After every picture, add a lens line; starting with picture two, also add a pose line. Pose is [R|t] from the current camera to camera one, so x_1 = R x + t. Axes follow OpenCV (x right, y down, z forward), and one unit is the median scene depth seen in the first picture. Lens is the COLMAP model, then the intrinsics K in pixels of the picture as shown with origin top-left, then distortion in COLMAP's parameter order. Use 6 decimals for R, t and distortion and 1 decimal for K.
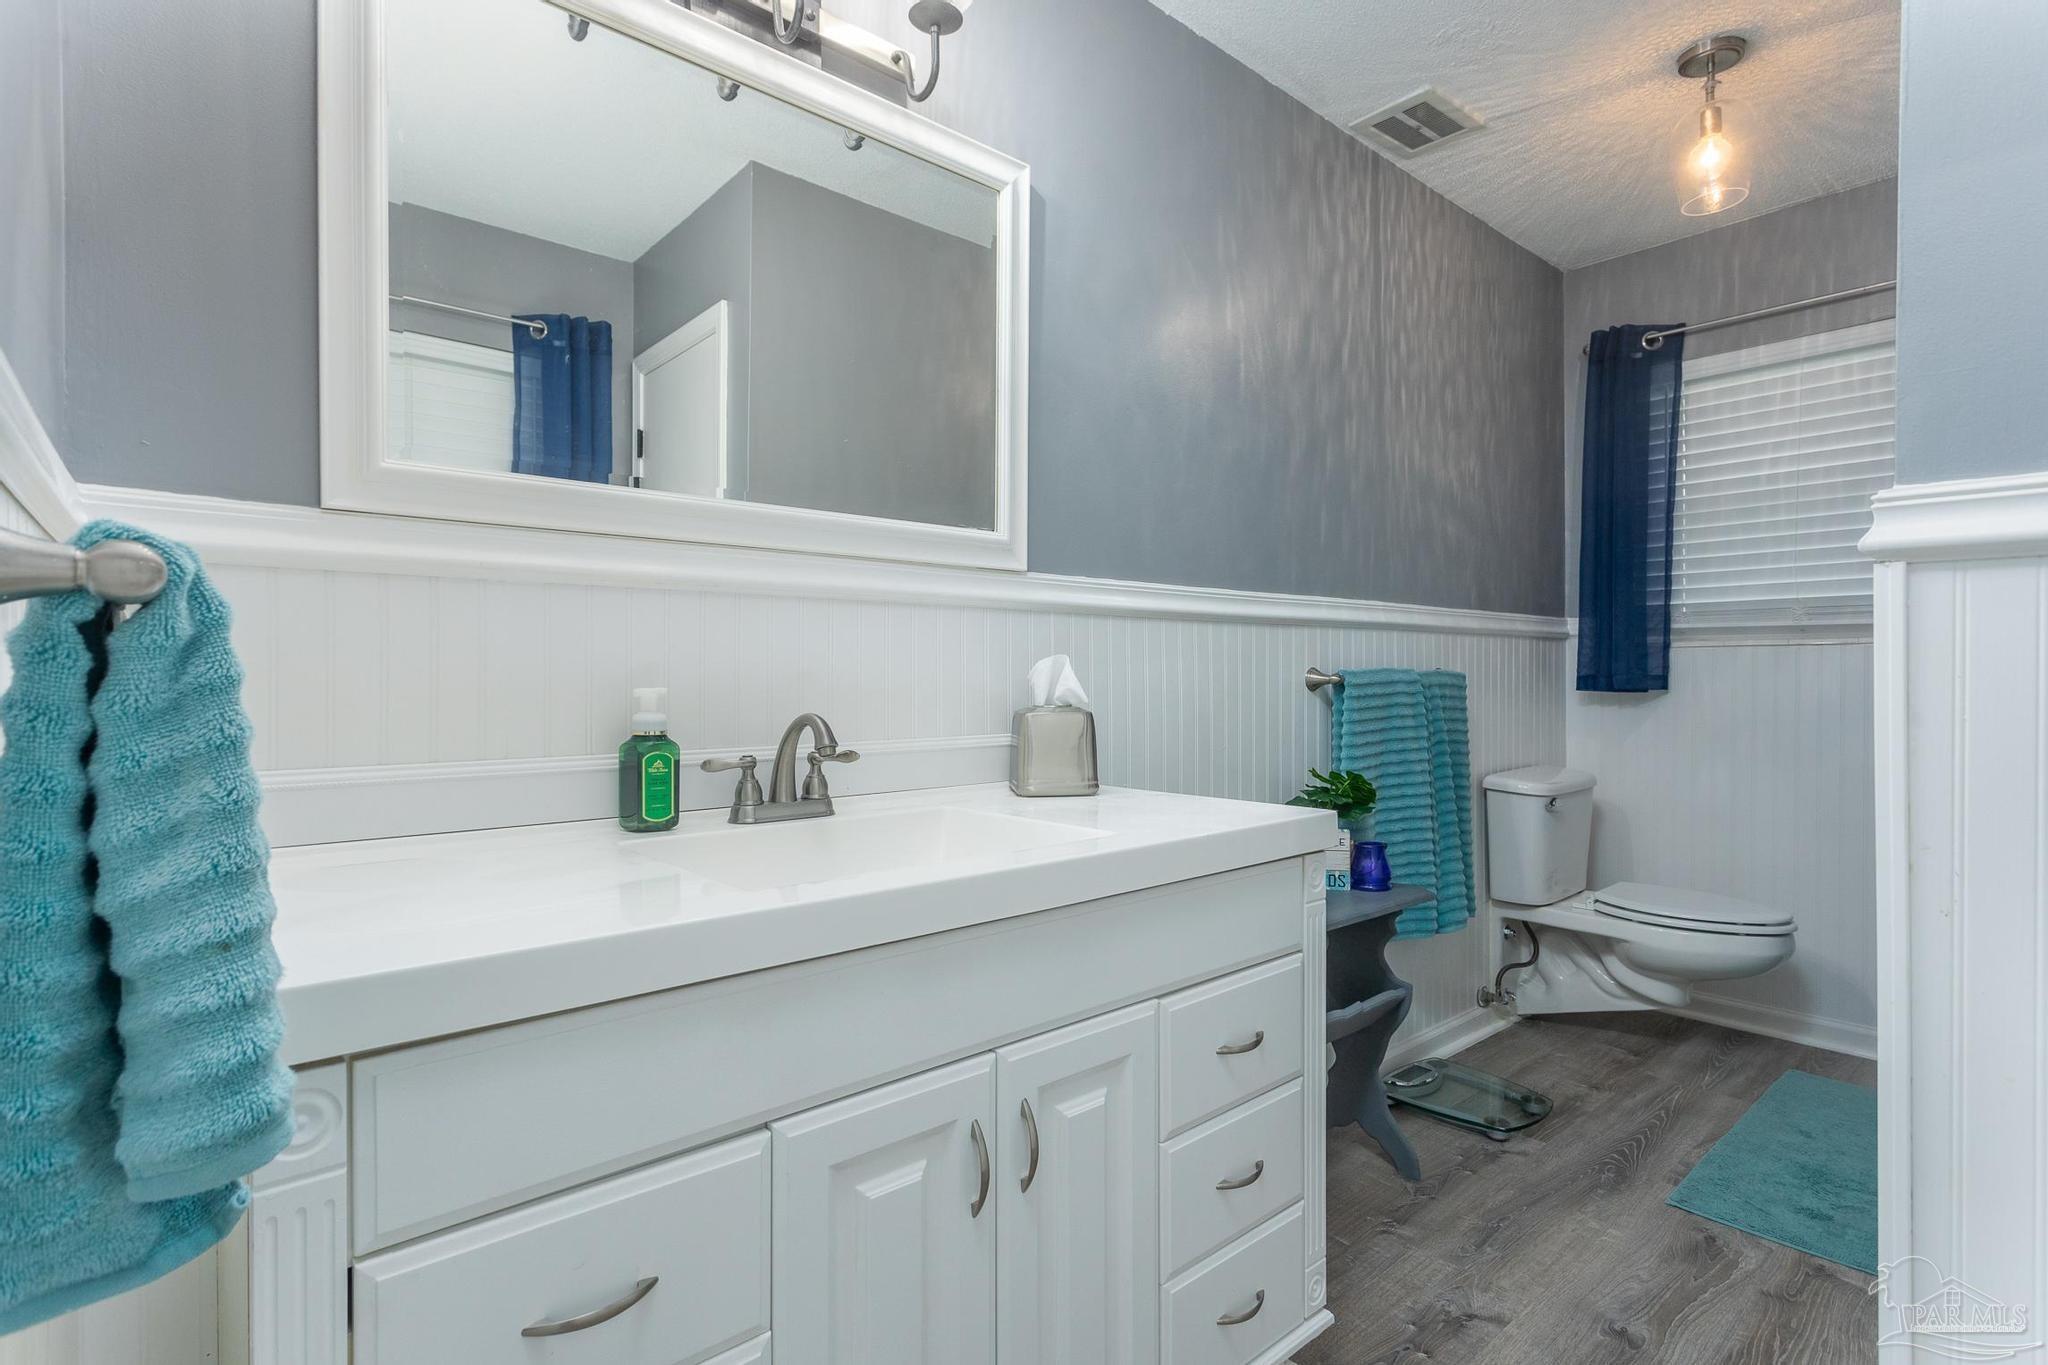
lens RADIAL K [[1008.0, 0, 1015.6], [0, 1008.0, 675.4], [0, 0, 1]] dist [0.004143, 0.000297]
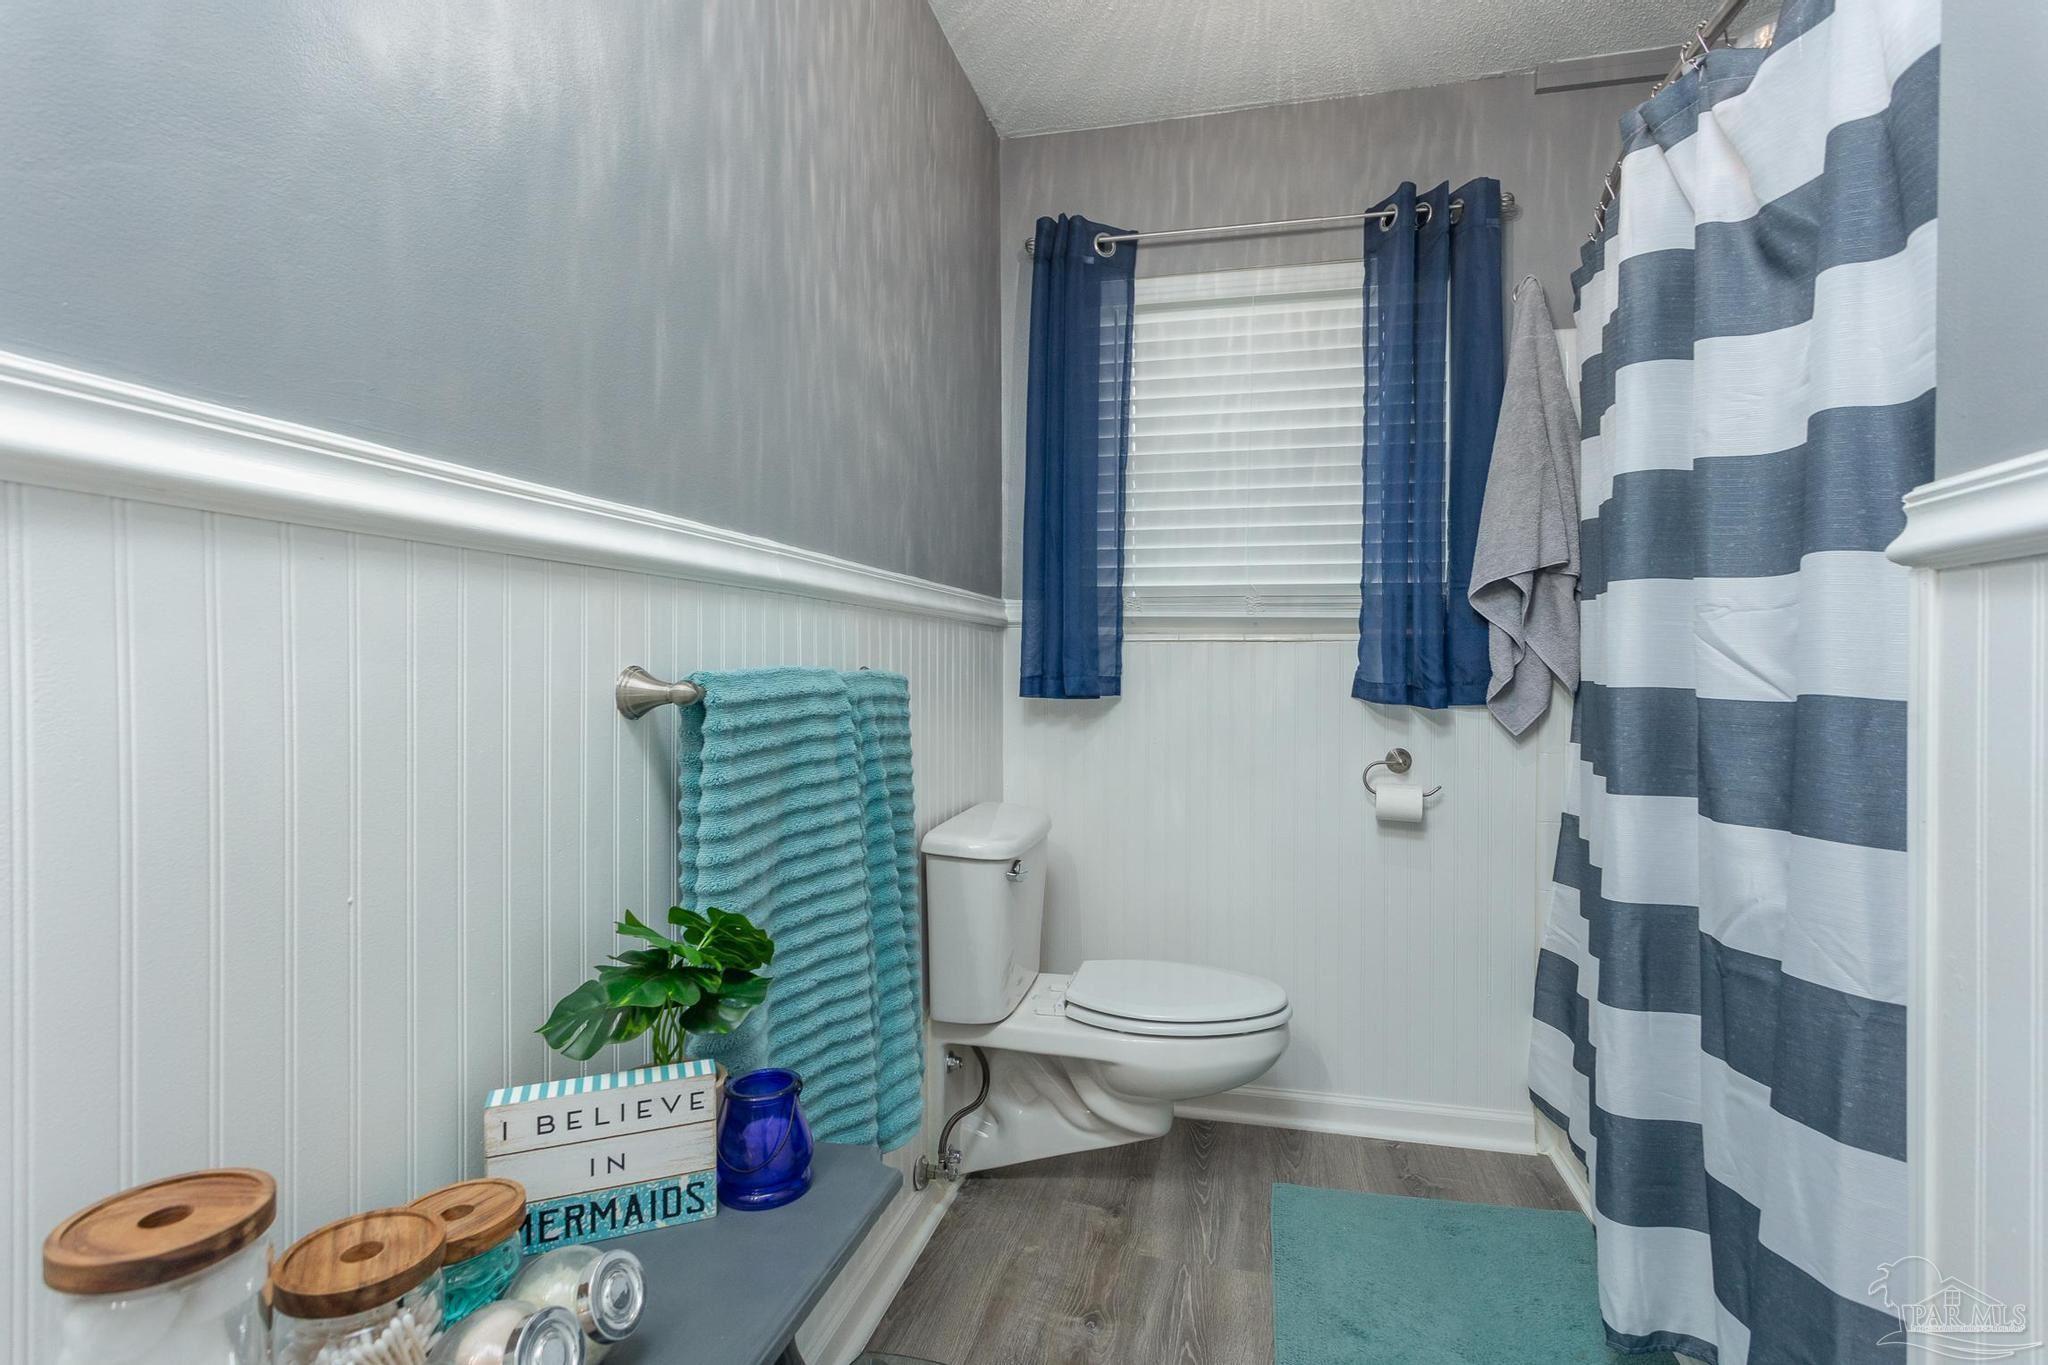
lens RADIAL K [[1008.0, 0, 1019.4], [0, 1008.0, 673.7], [0, 0, 1]] dist [0.004143, 0.000297]
pose [[0.820277, -0.000019, 0.571966, 0.146174], [-0.002155, 0.999993, 0.003124, -0.005373], [-0.571962, -0.003795, 0.820271, 0.437689]]
